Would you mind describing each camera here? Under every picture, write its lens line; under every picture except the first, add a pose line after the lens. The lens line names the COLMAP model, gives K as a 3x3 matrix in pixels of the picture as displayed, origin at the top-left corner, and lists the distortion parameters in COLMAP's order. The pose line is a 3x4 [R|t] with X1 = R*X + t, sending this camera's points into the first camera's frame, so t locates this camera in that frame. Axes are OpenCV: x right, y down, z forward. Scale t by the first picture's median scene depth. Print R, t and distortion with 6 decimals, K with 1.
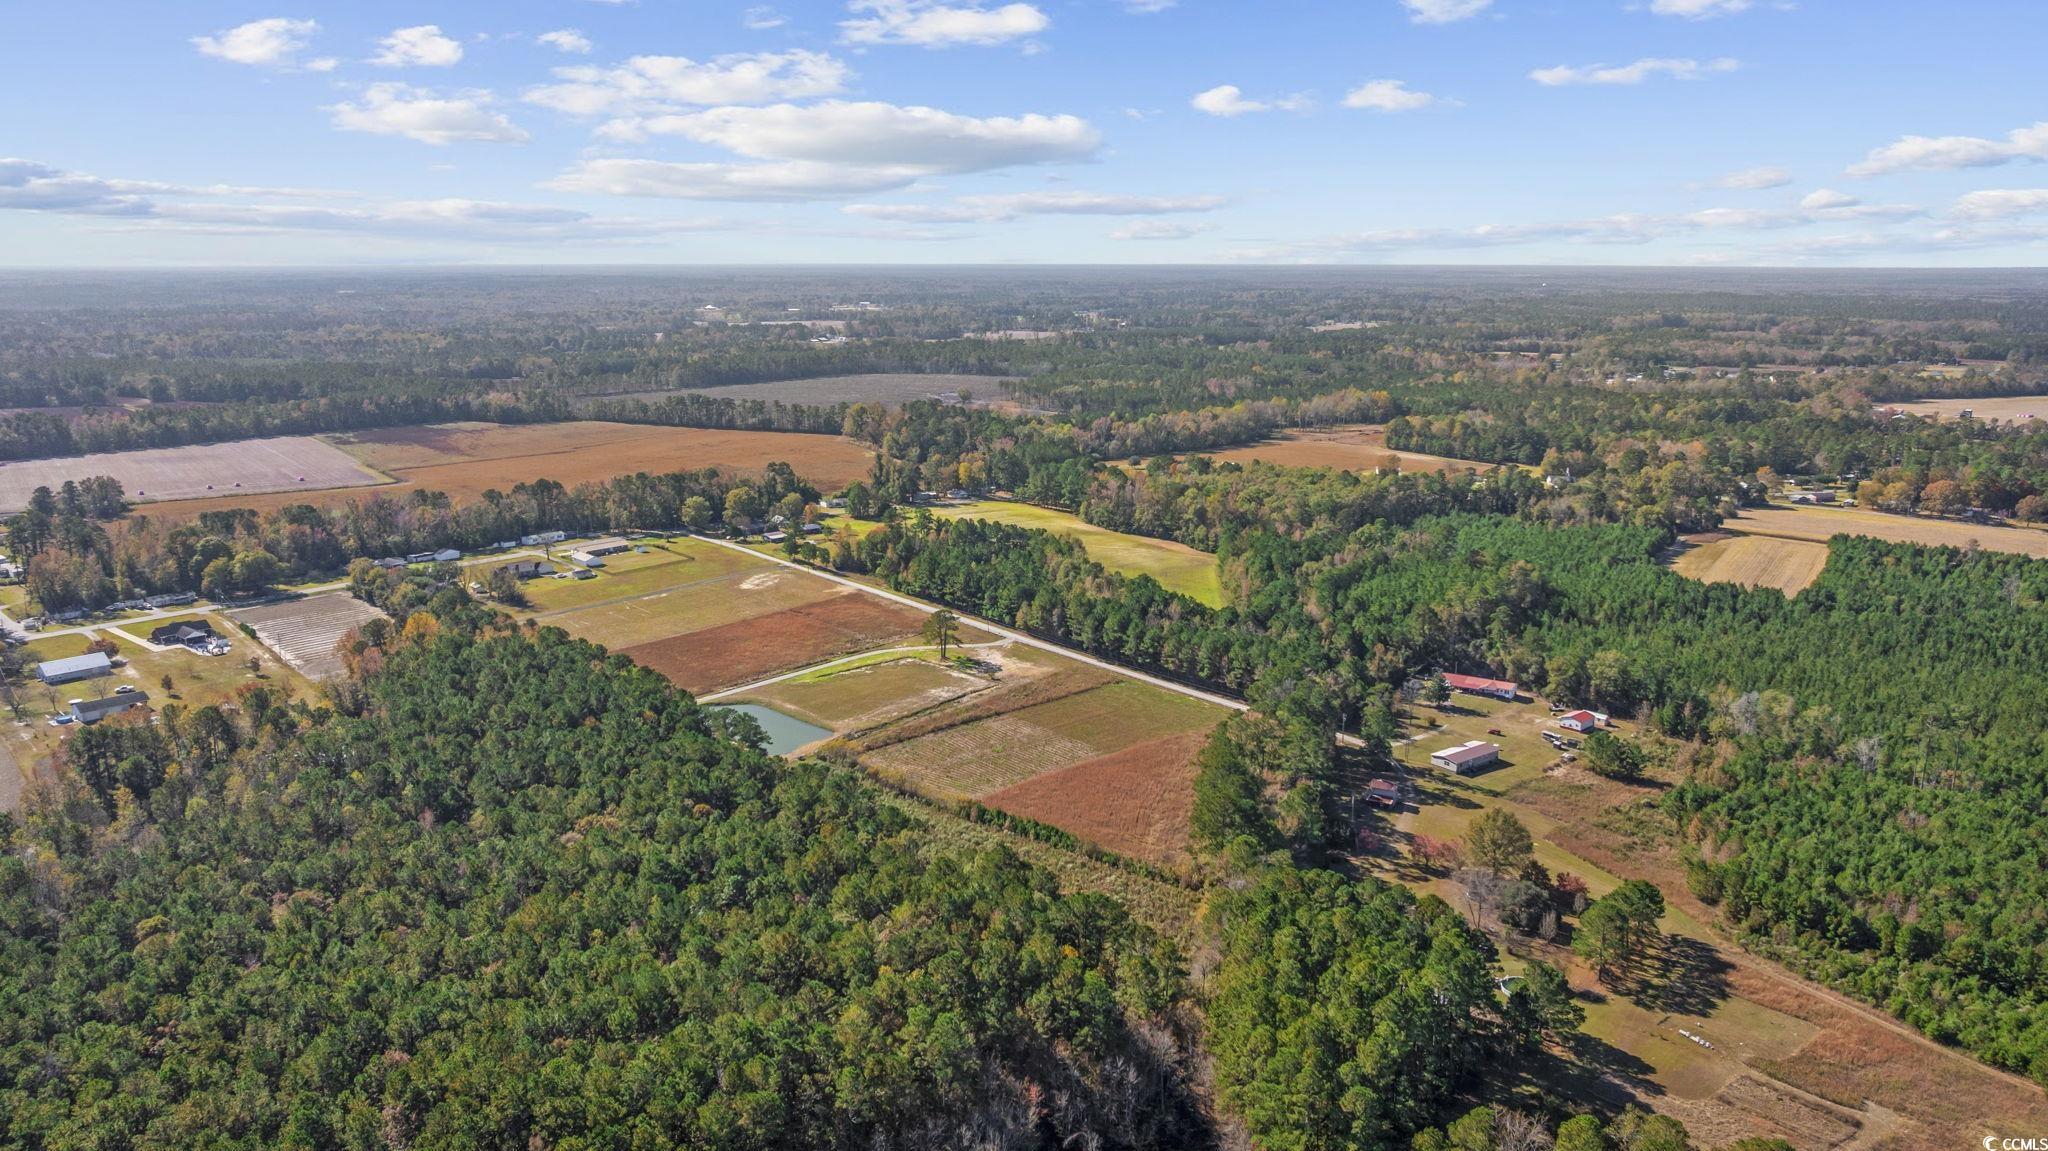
lens RADIAL K [[1474.8, 0, 1024.0], [0, 1474.8, 575.5], [0, 0, 1]] dist [0.047590, 0.001321]
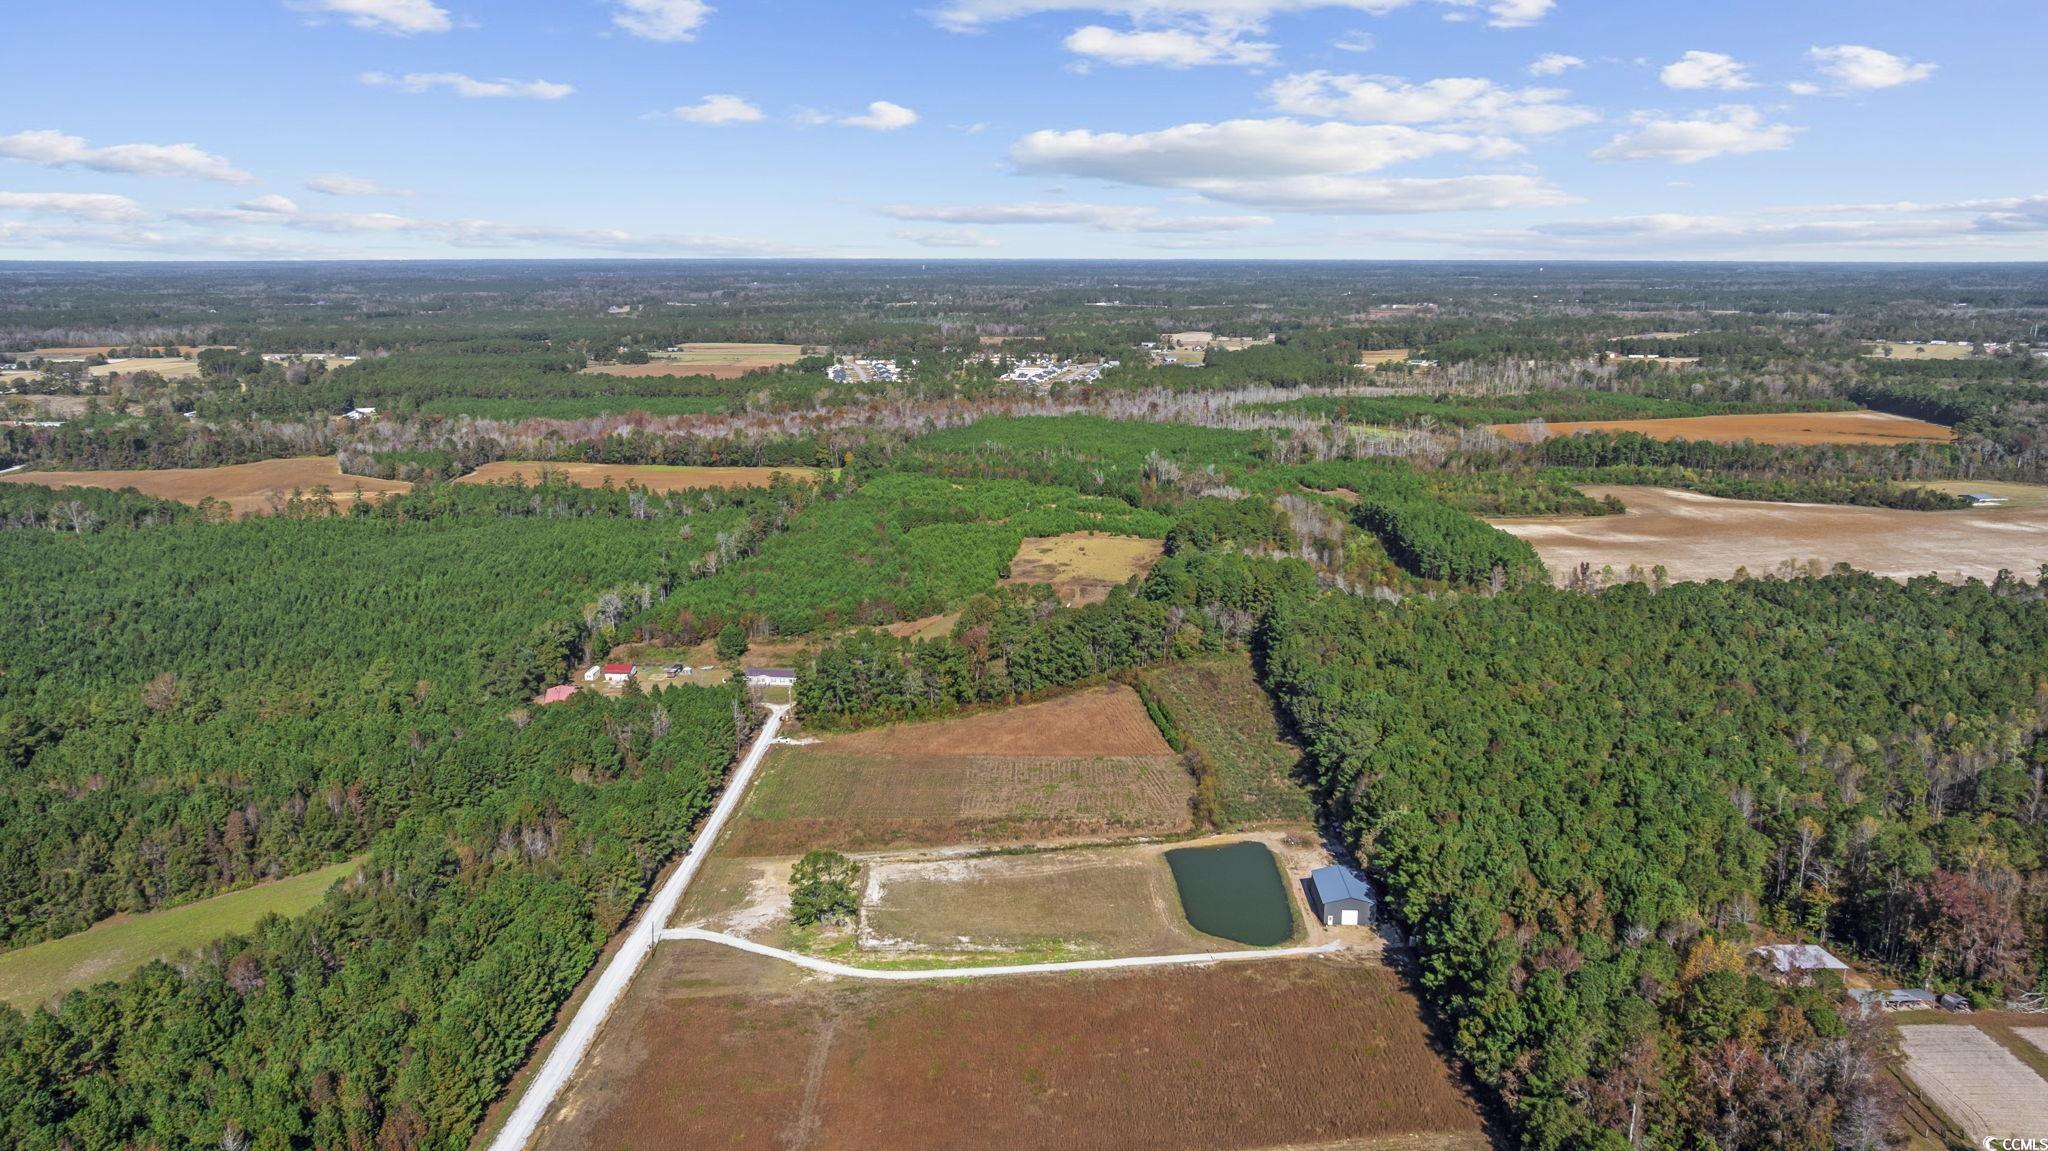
lens RADIAL K [[1435.8, 0, 1031.0], [0, 1435.8, 602.6], [0, 0, 1]] dist [-0.002158, -0.049592]
pose [[-0.735459, -0.164500, 0.657297, -0.496018], [0.144619, 0.909617, 0.389464, -0.291113], [-0.661955, 0.381492, -0.645197, 1.317931]]
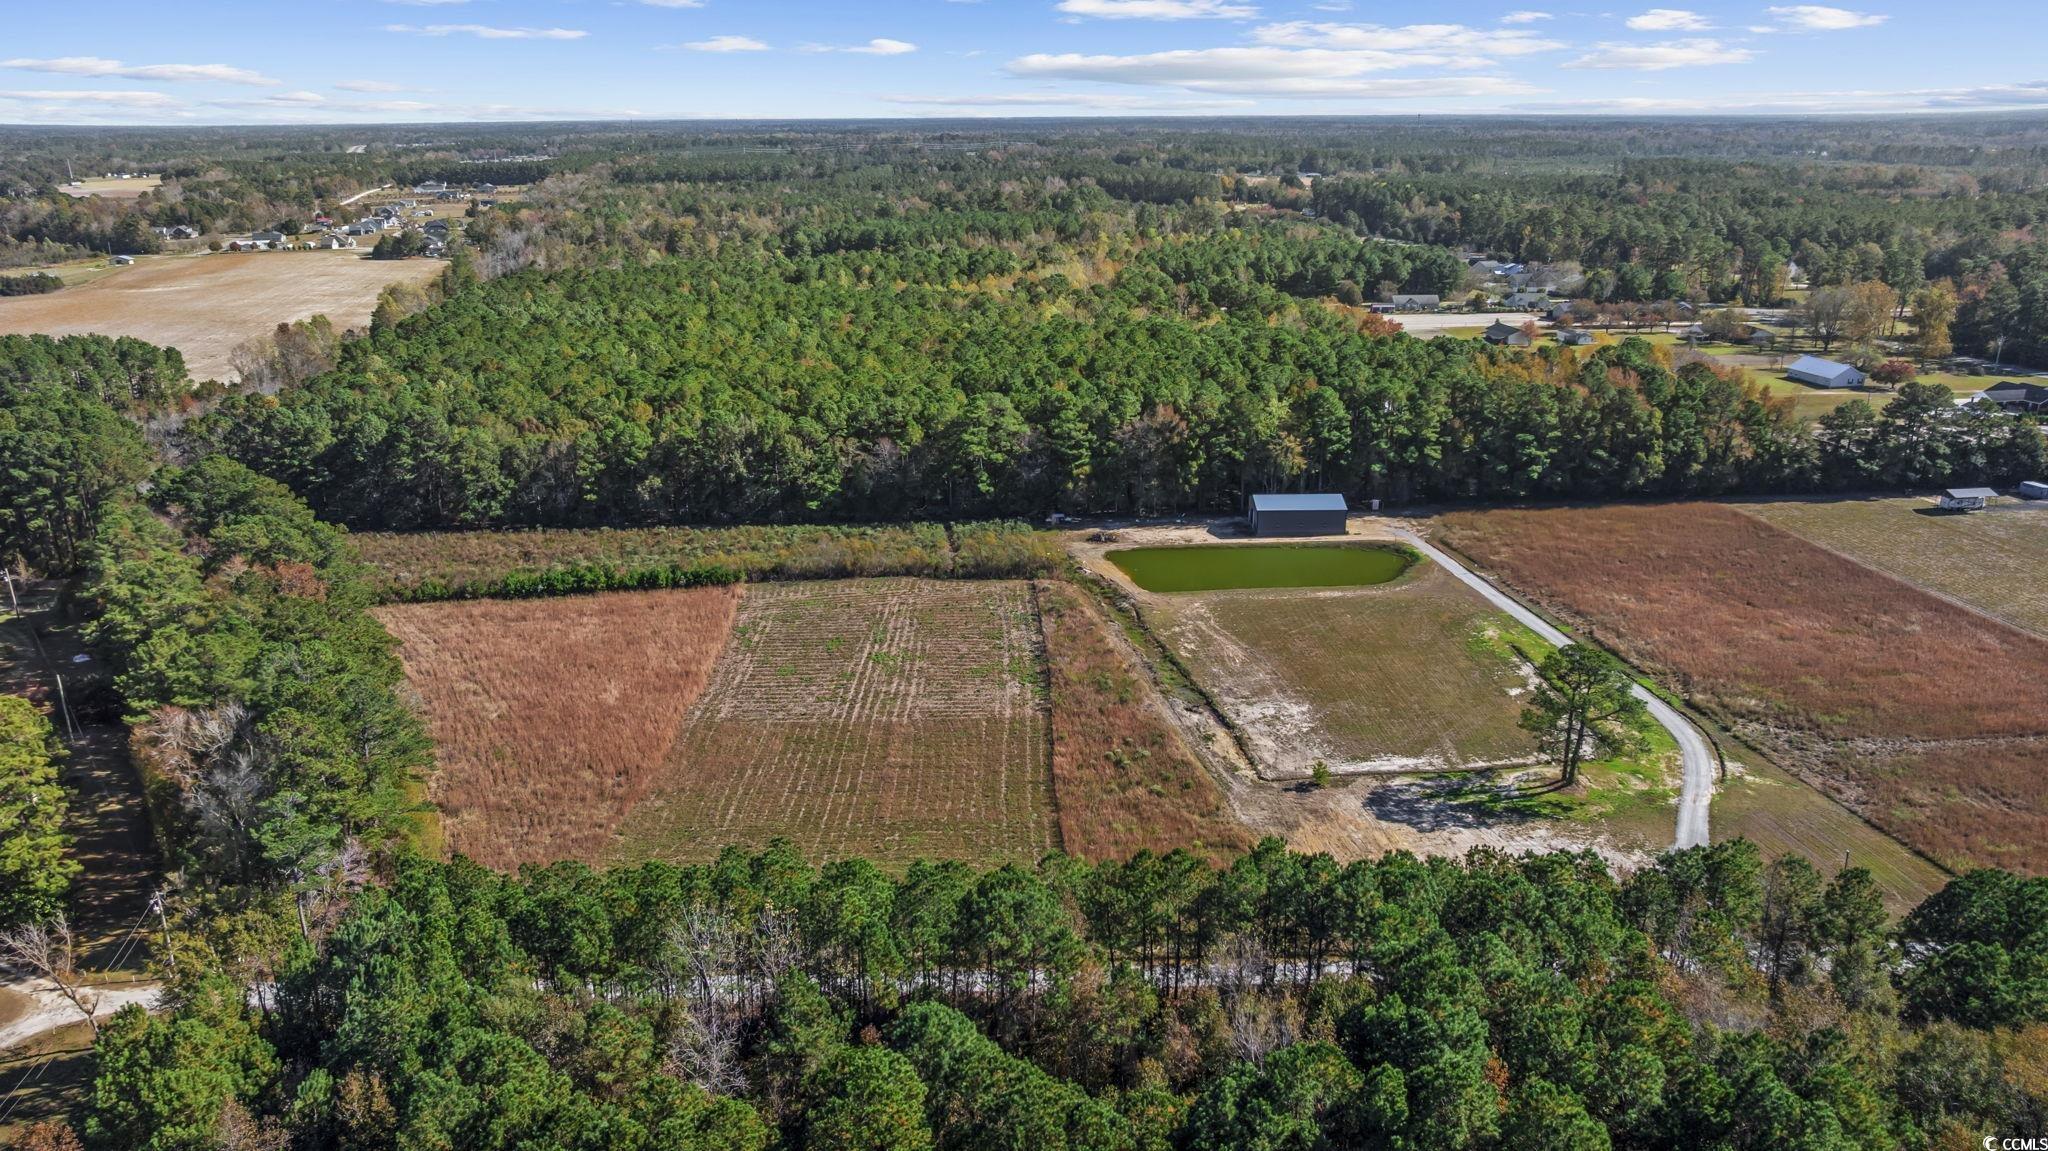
lens RADIAL K [[1435.8, 0, 1031.0], [0, 1435.8, 602.6], [0, 0, 1]] dist [-0.002158, -0.049592]
pose [[-0.651010, 0.250111, -0.716680, 0.258737], [-0.157547, 0.879075, 0.449895, -0.112874], [0.742539, 0.405797, -0.532883, 1.105468]]
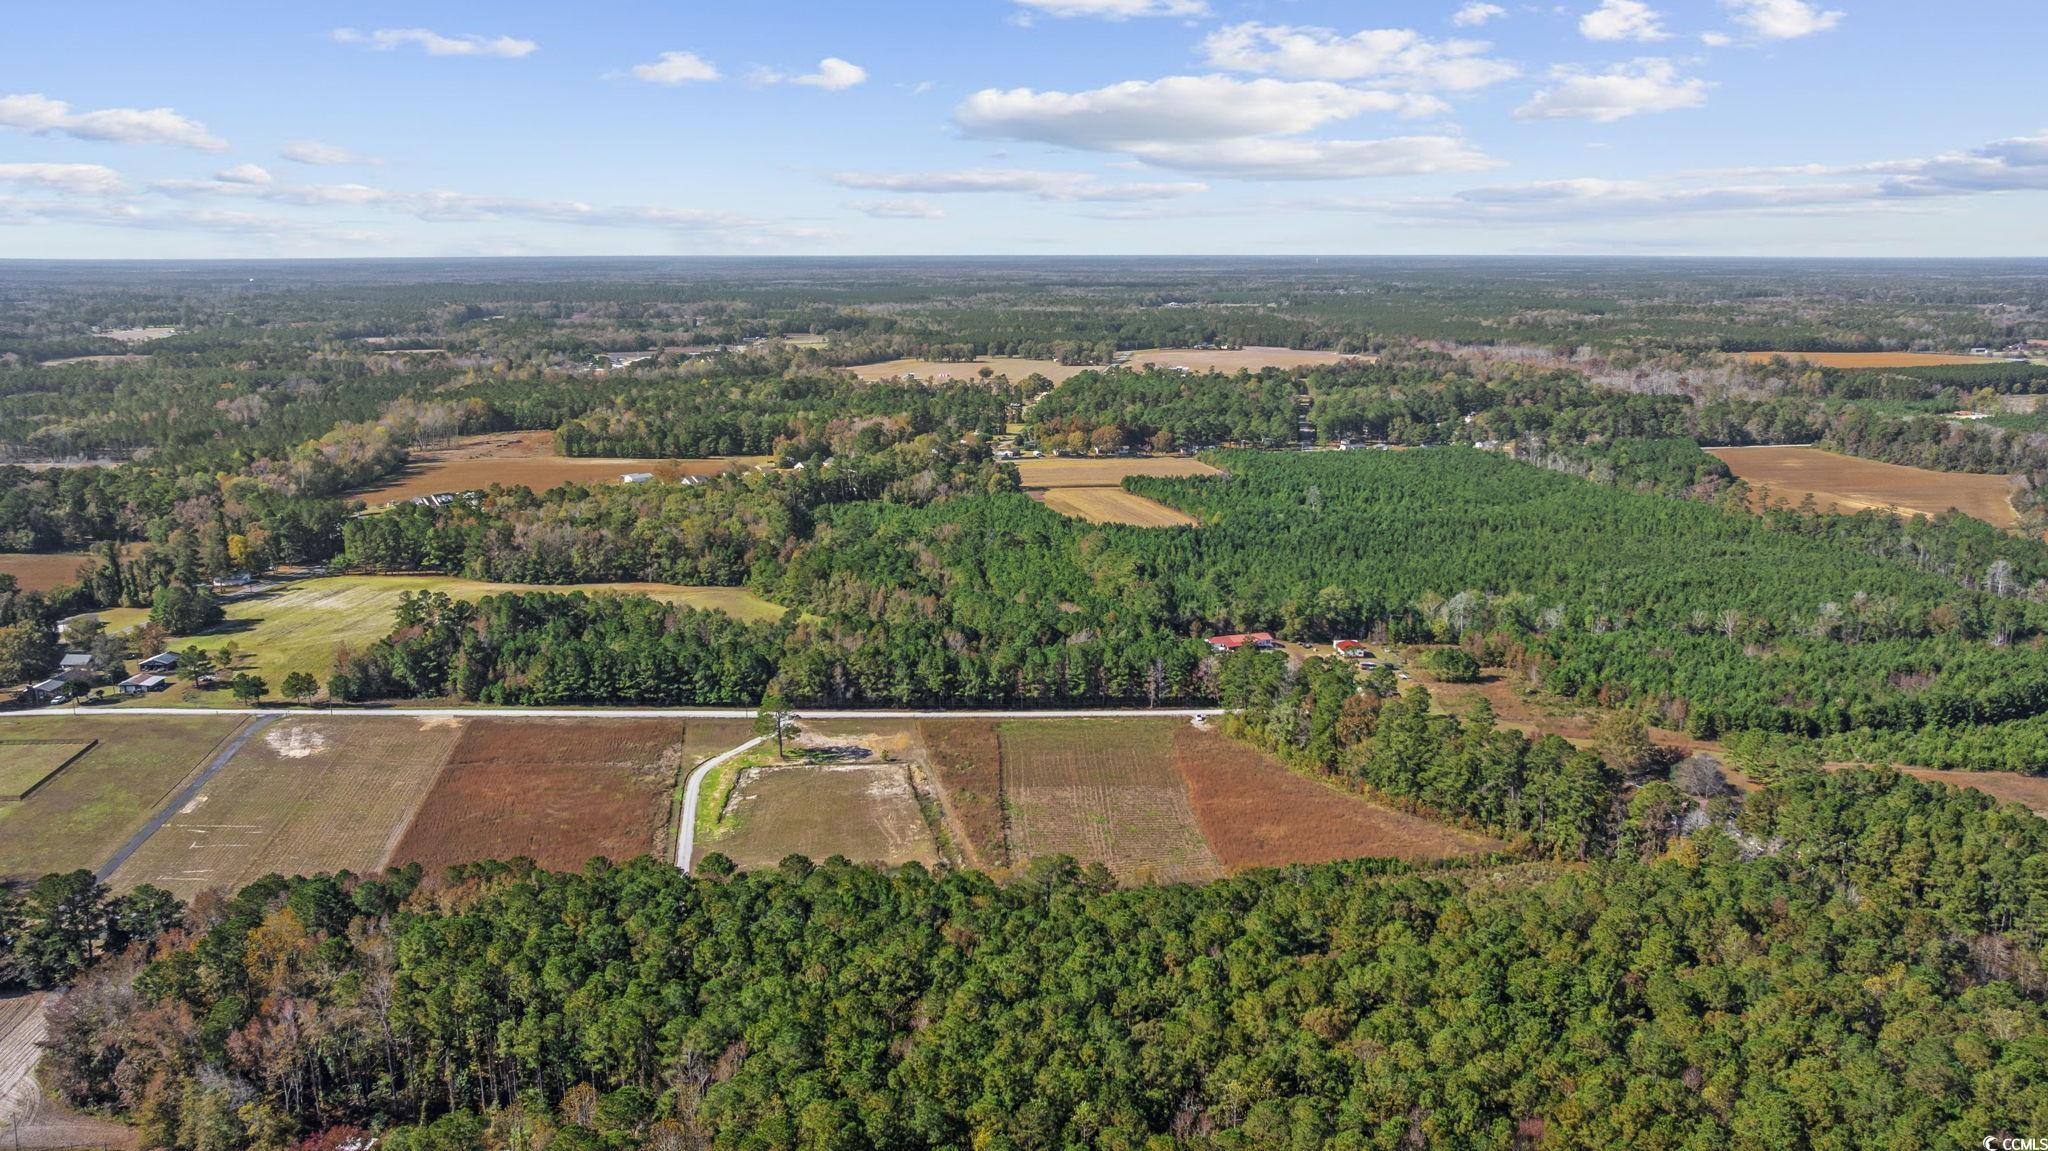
lens RADIAL K [[1445.5, 0, 1029.9], [0, 1445.5, 574.7], [0, 0, 1]] dist [0.002973, -0.040511]
pose [[0.637171, -0.173222, 0.751004, -0.552893], [0.170454, 0.981958, 0.081876, -0.083506], [-0.751637, 0.075843, 0.655202, 0.399875]]
